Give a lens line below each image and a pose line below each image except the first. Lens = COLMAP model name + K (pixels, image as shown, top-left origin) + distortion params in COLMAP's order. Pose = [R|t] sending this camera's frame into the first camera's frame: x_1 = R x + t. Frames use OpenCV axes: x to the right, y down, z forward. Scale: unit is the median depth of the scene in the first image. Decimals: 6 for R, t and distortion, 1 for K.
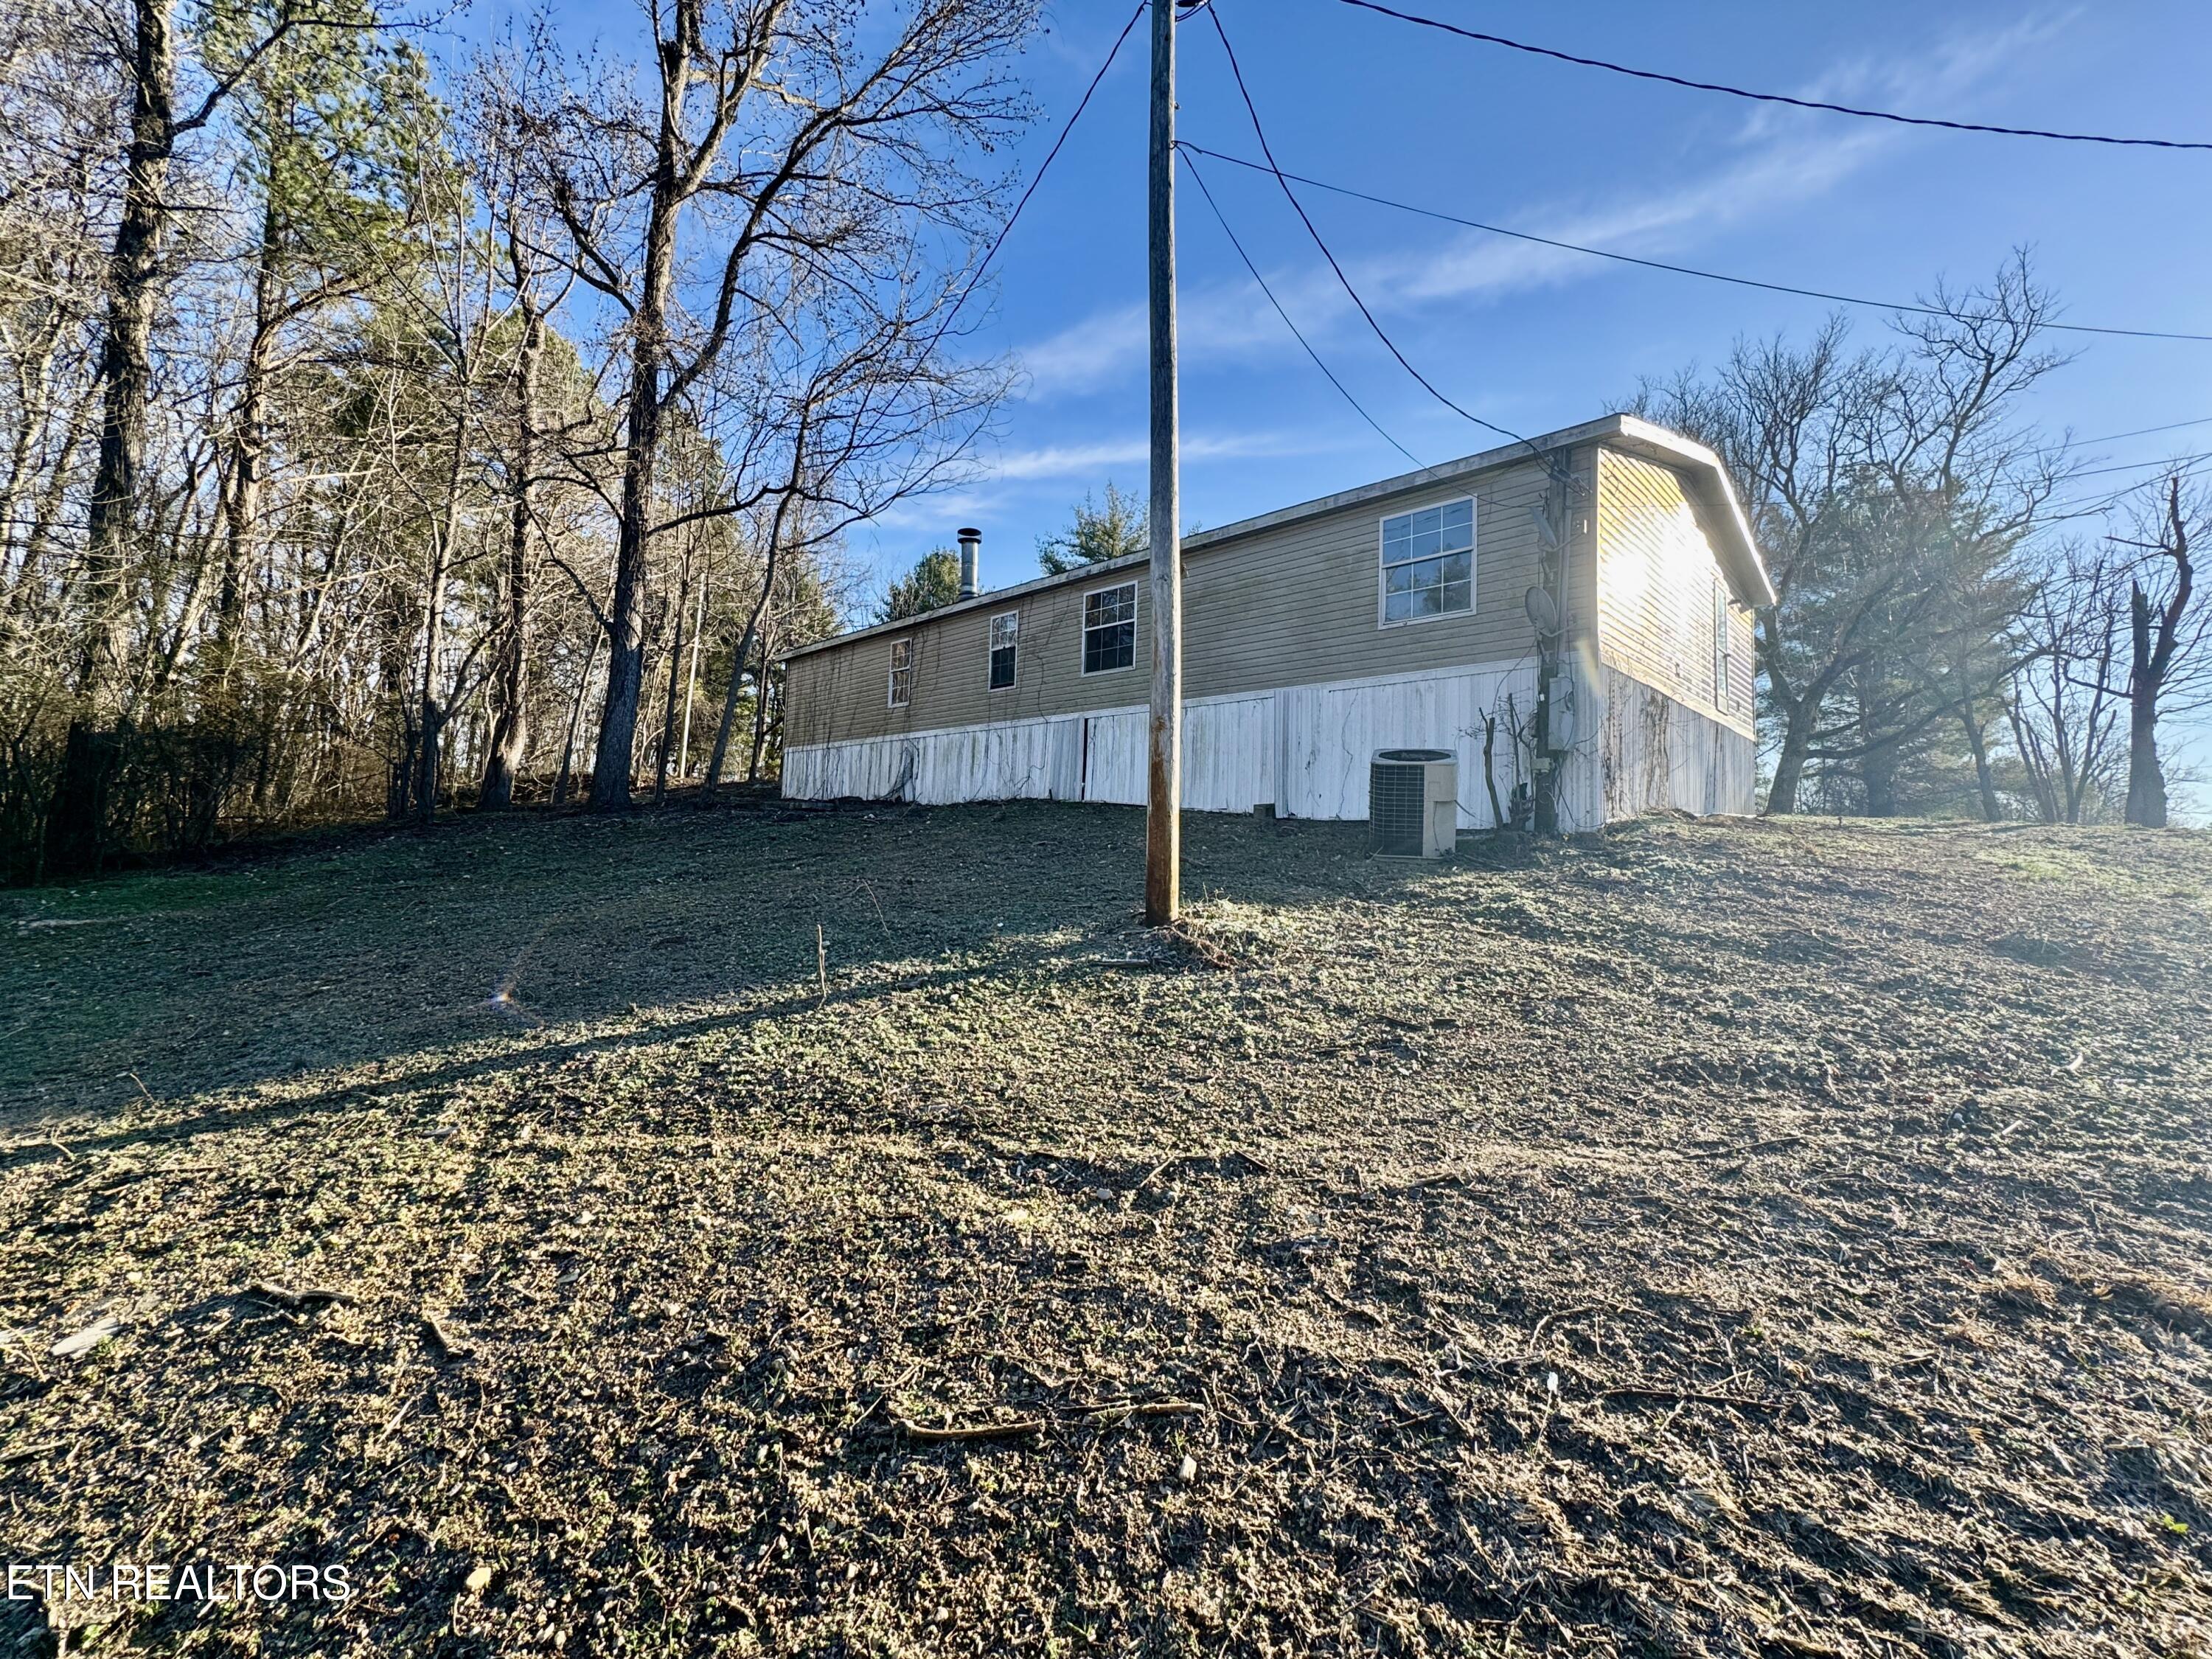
lens RADIAL K [[875.0, 0, 1105.2], [0, 875.0, 831.3], [0, 0, 1]] dist [-0.001579, 0.000421]
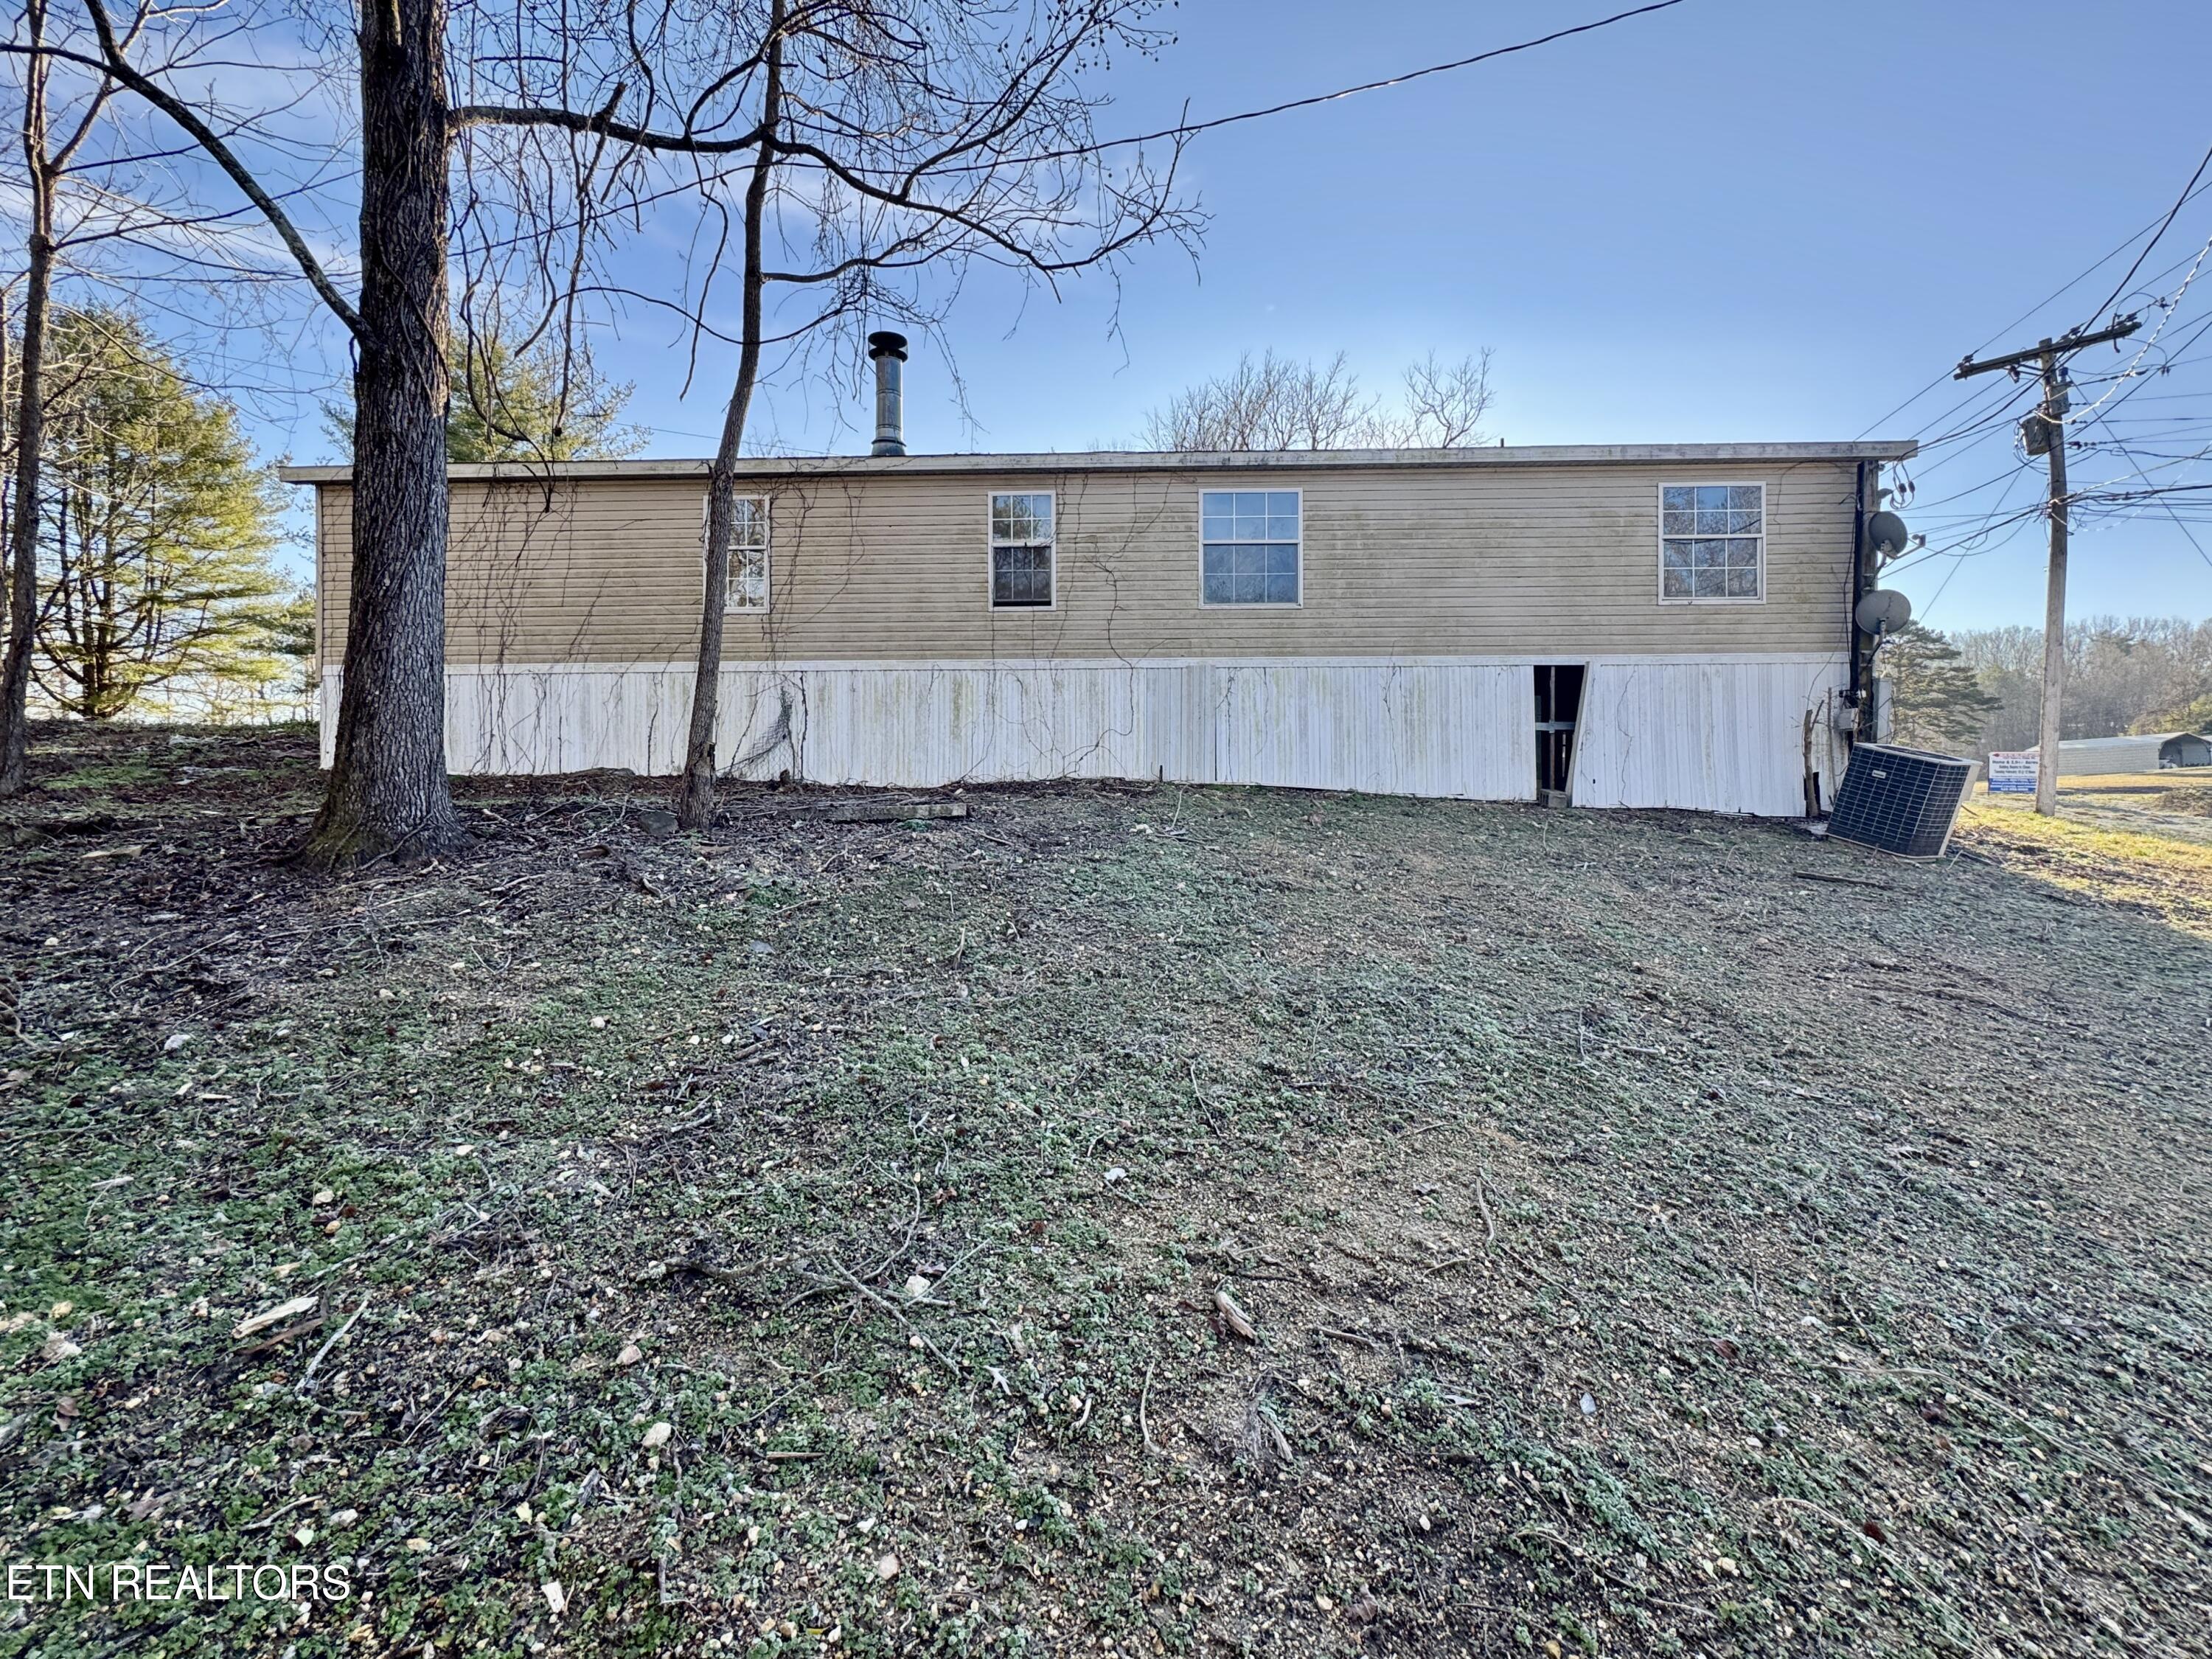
lens RADIAL K [[890.7, 0, 1096.9], [0, 890.7, 819.2], [0, 0, 1]] dist [0.000593, 0.000117]
pose [[0.727241, -0.007482, 0.686341, -0.561702], [0.016162, 0.999850, -0.006225, -0.005436], [-0.686191, 0.015619, 0.727253, 0.533390]]
